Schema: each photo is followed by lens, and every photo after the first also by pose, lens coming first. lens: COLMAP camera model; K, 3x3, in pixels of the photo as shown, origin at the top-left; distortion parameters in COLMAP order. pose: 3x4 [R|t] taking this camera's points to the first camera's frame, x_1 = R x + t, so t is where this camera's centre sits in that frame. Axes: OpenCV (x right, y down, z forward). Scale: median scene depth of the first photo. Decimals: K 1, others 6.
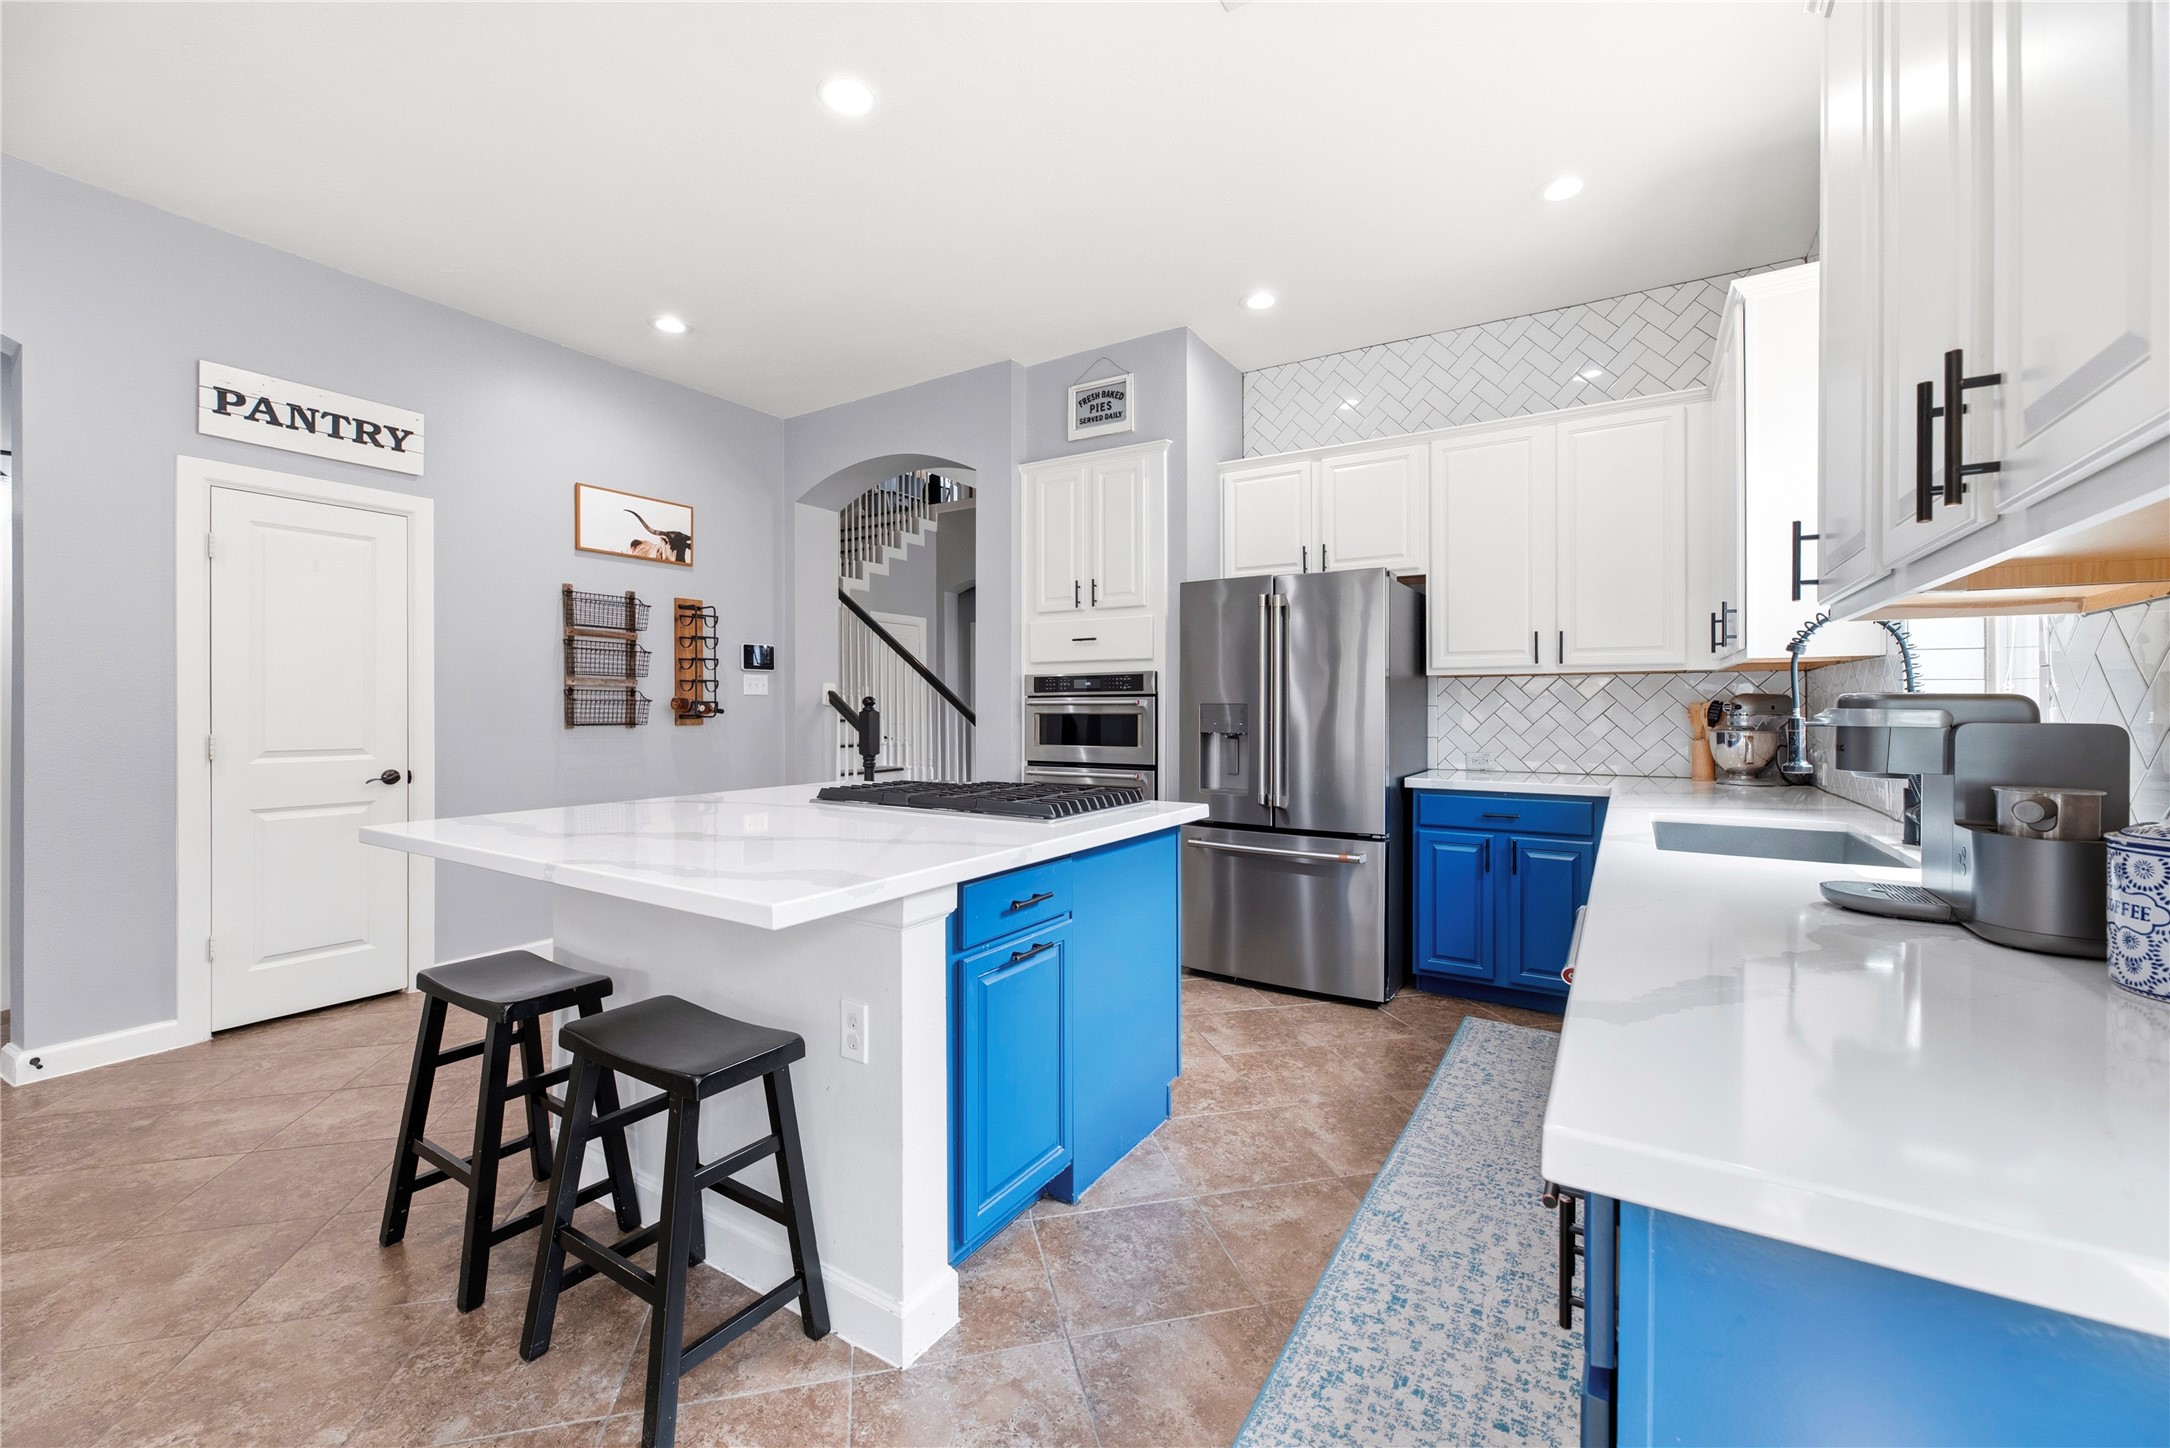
lens RADIAL K [[878.5, 0, 1083.8], [0, 878.5, 717.6], [0, 0, 1]] dist [0.005417, -0.000784]
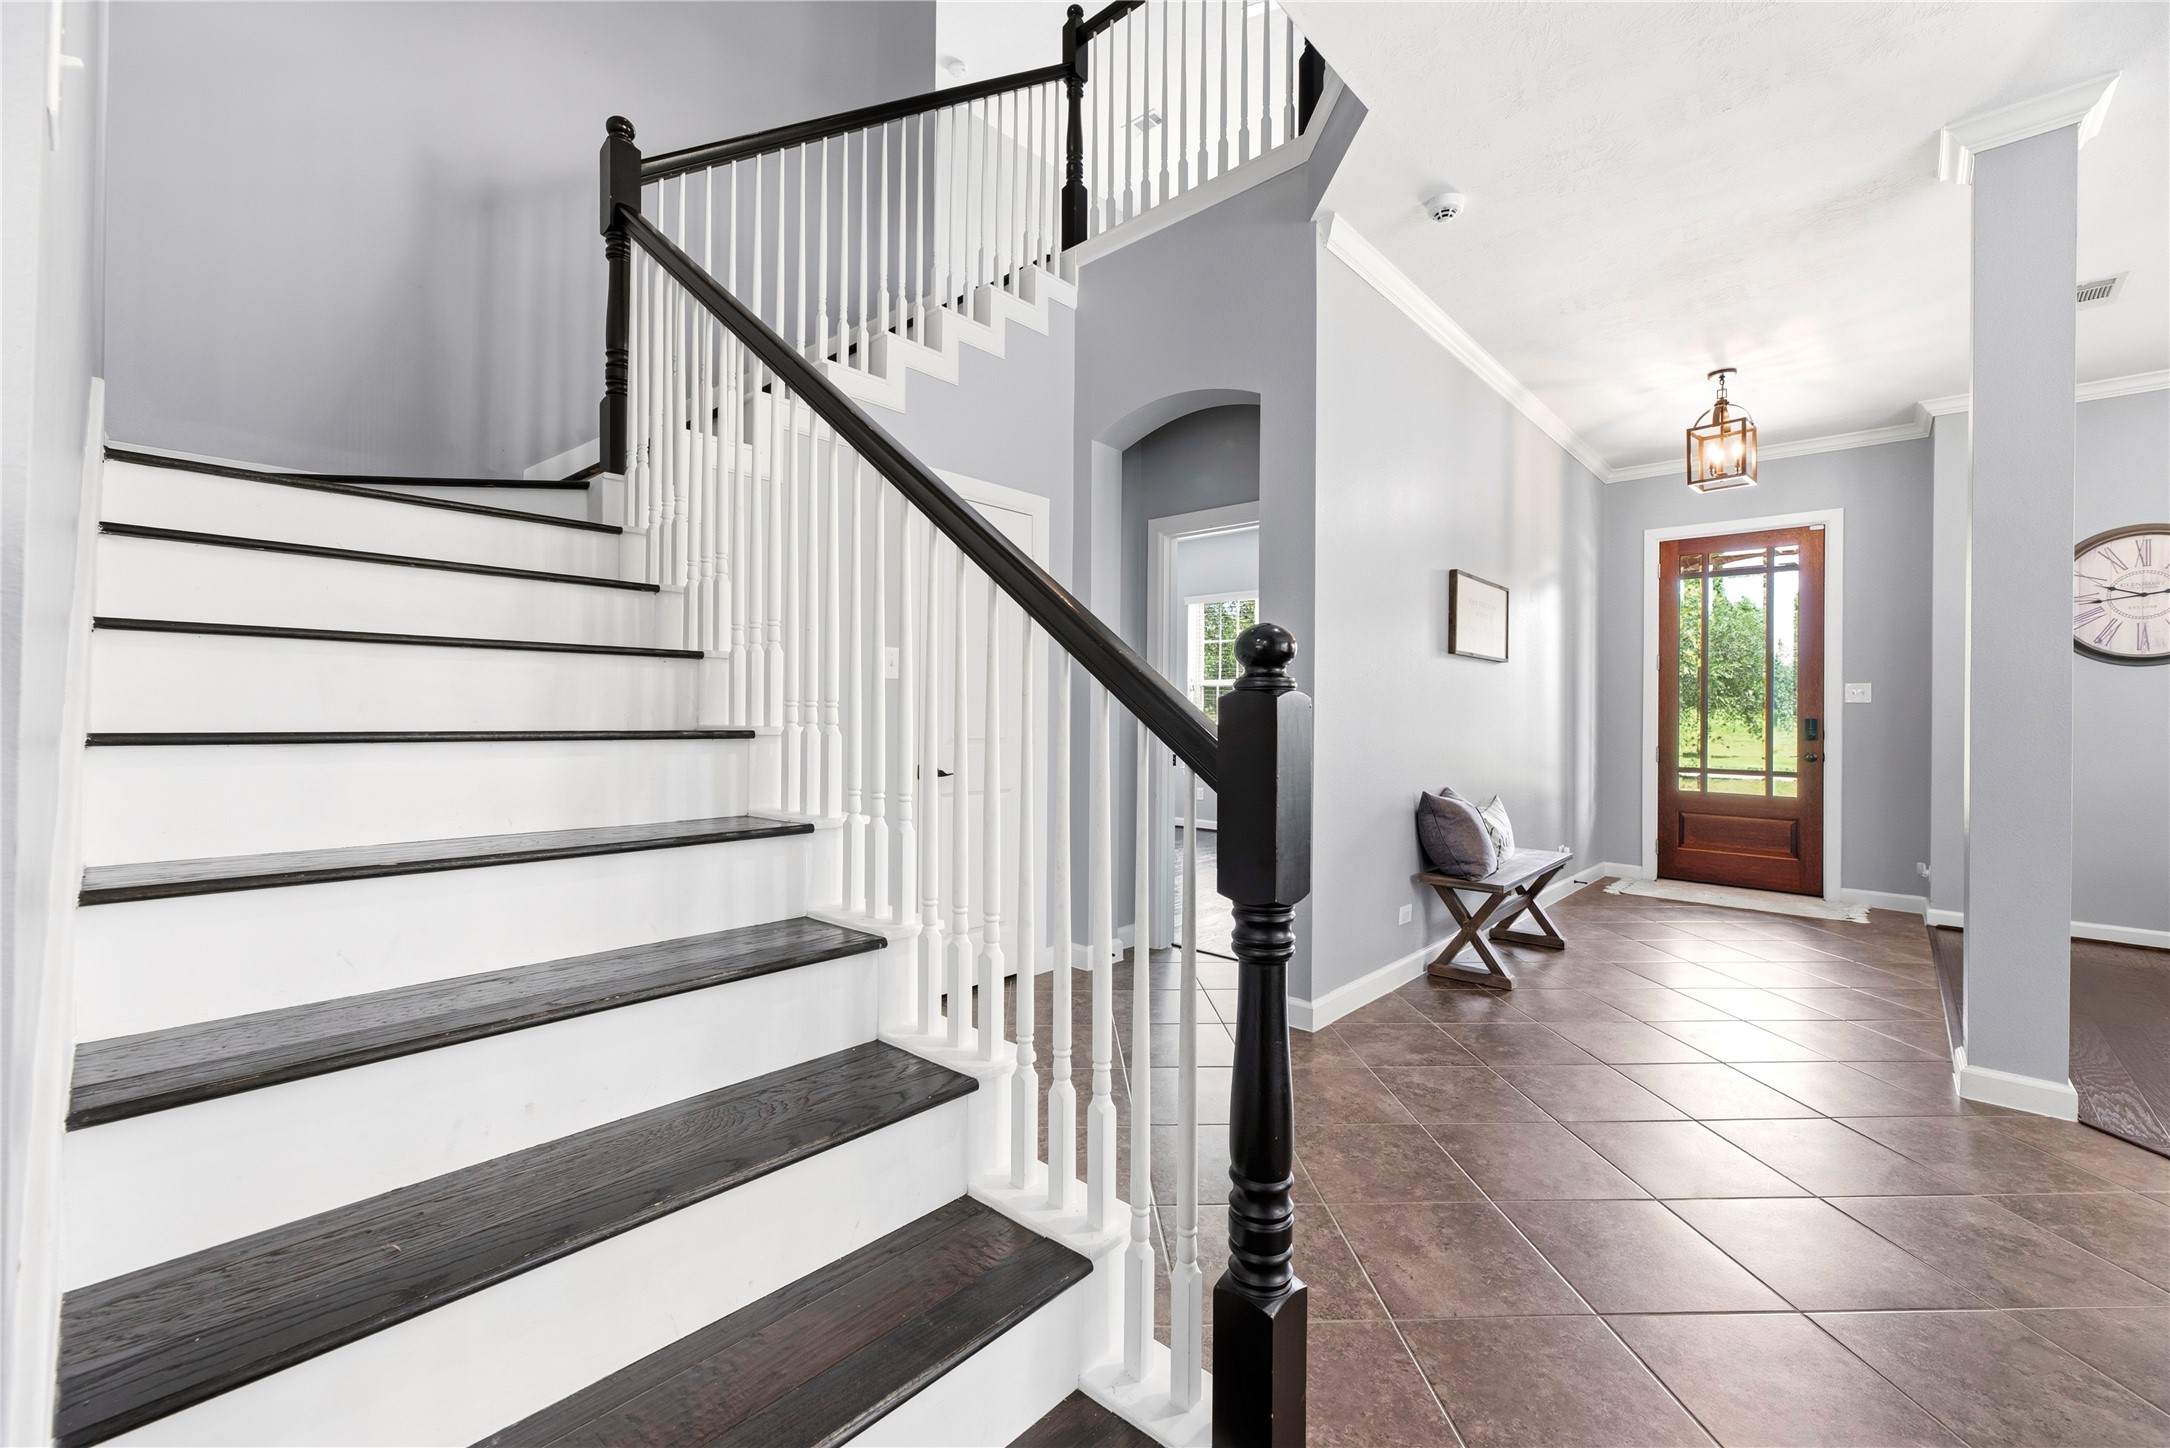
lens RADIAL K [[878.5, 0, 1088.2], [0, 878.5, 706.2], [0, 0, 1]] dist [0.005417, -0.000784]
pose [[0.983656, 0.005787, -0.179965, -0.169555], [-0.009179, 0.999795, -0.018022, -0.003830], [0.179824, 0.019380, 0.983508, 1.198333]]
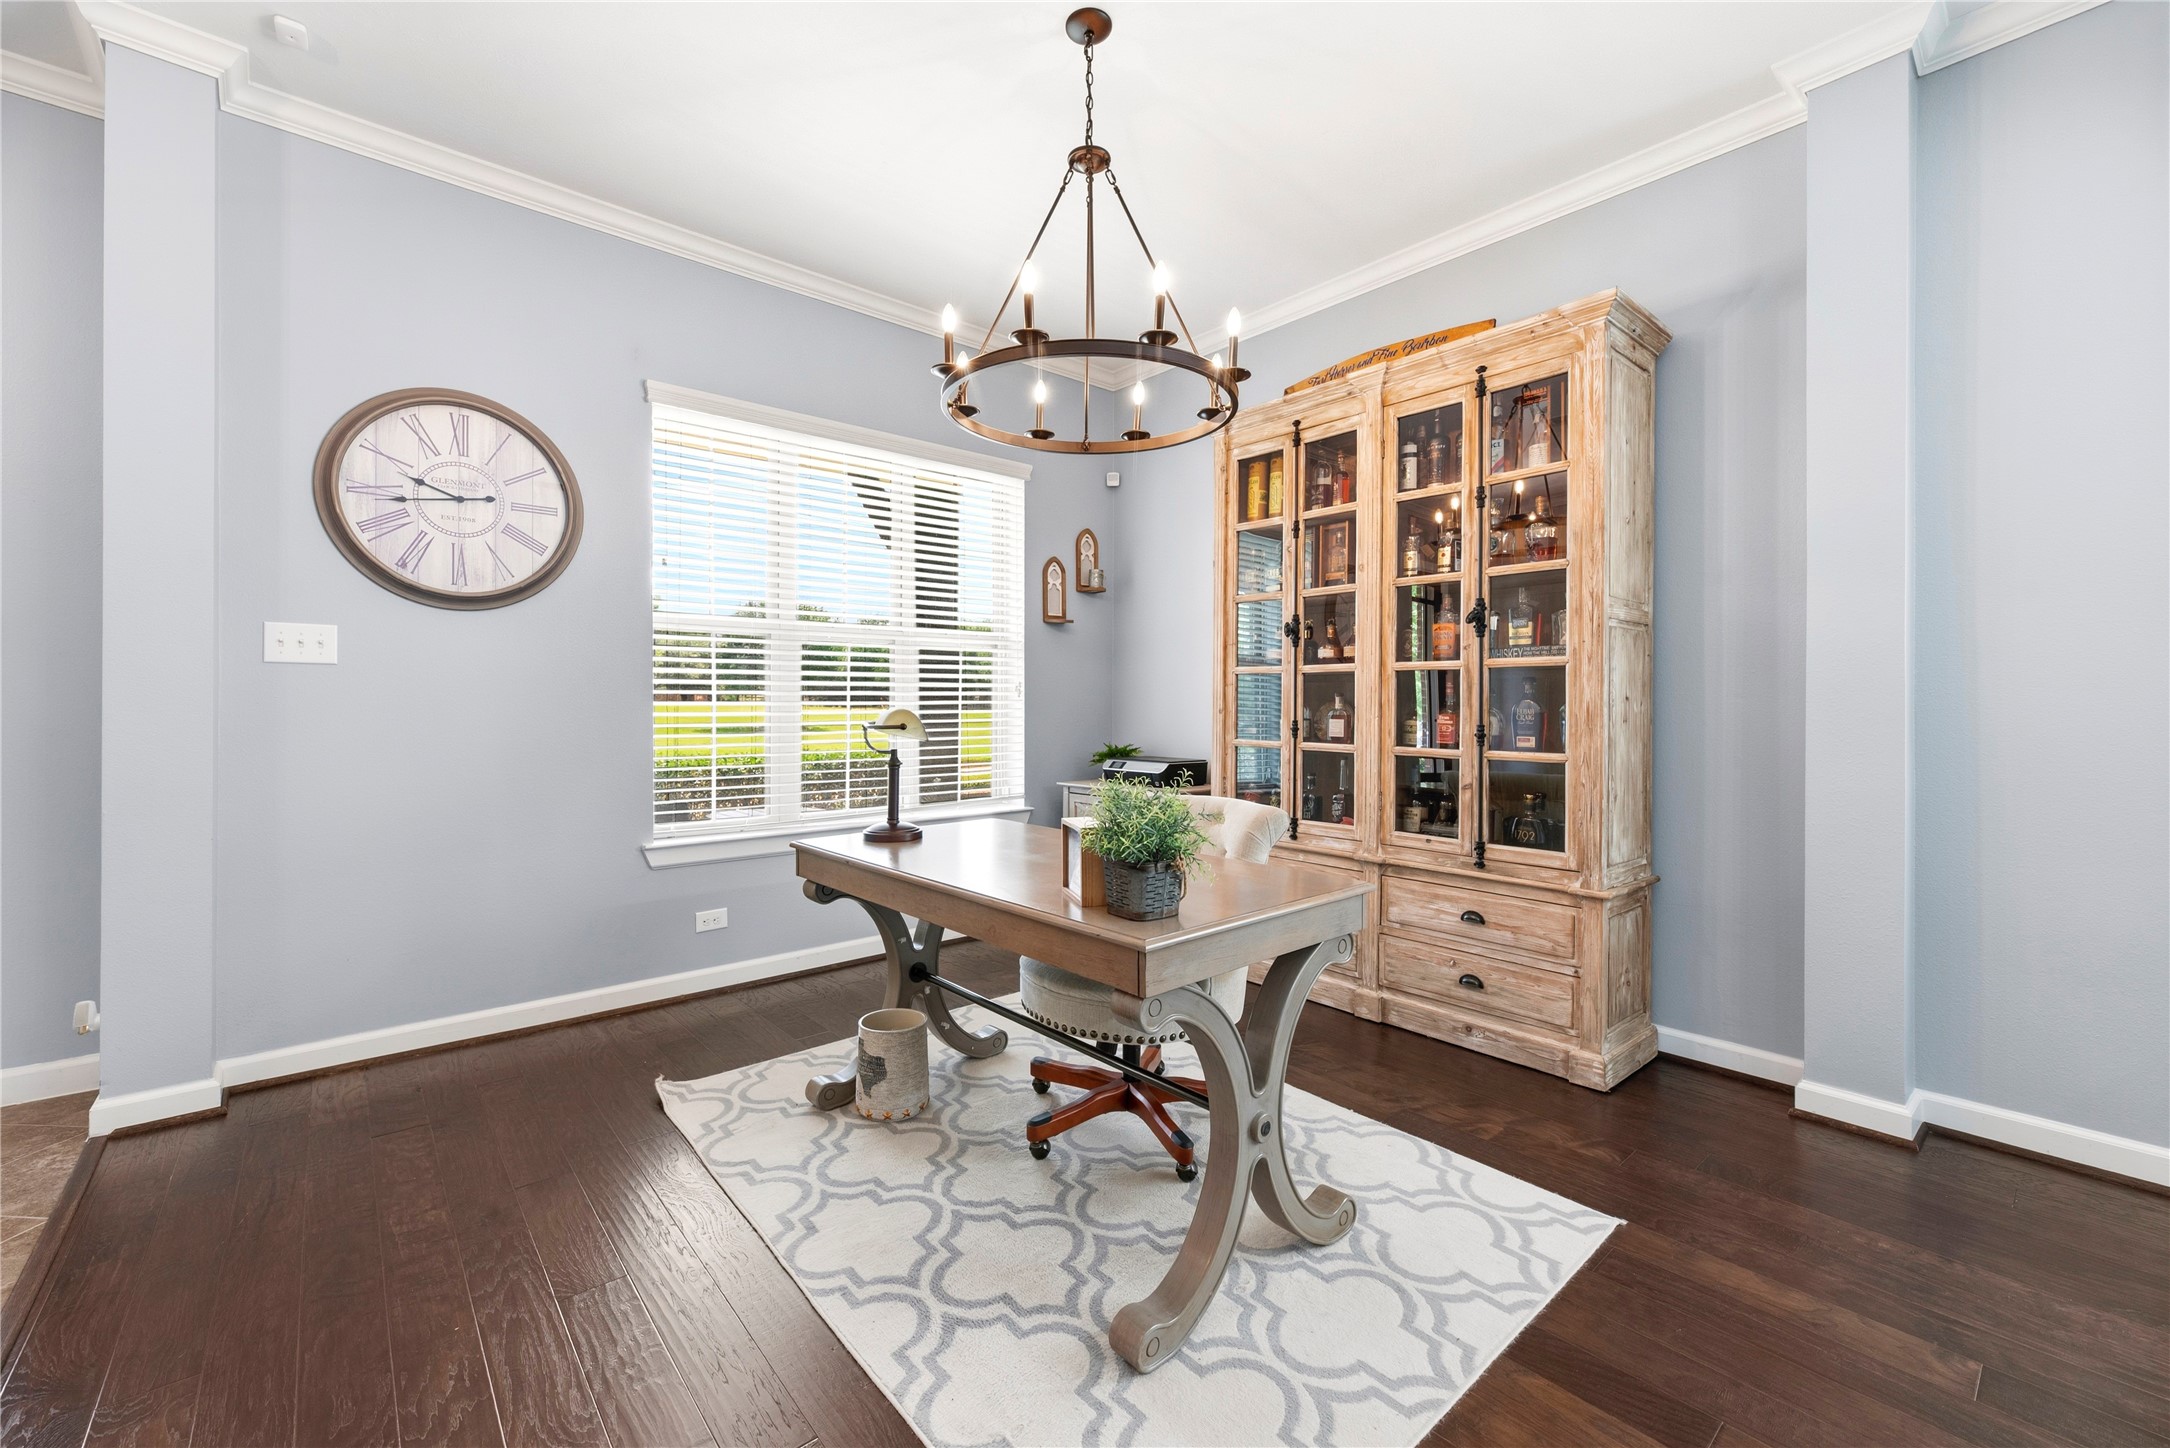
lens RADIAL K [[878.5, 0, 1077.9], [0, 878.5, 709.2], [0, 0, 1]] dist [0.005417, -0.000784]
pose [[0.299708, -0.007891, 0.953998, 0.376350], [0.004858, 0.999965, 0.006745, -0.007587], [-0.954019, 0.002613, 0.299736, 1.805702]]
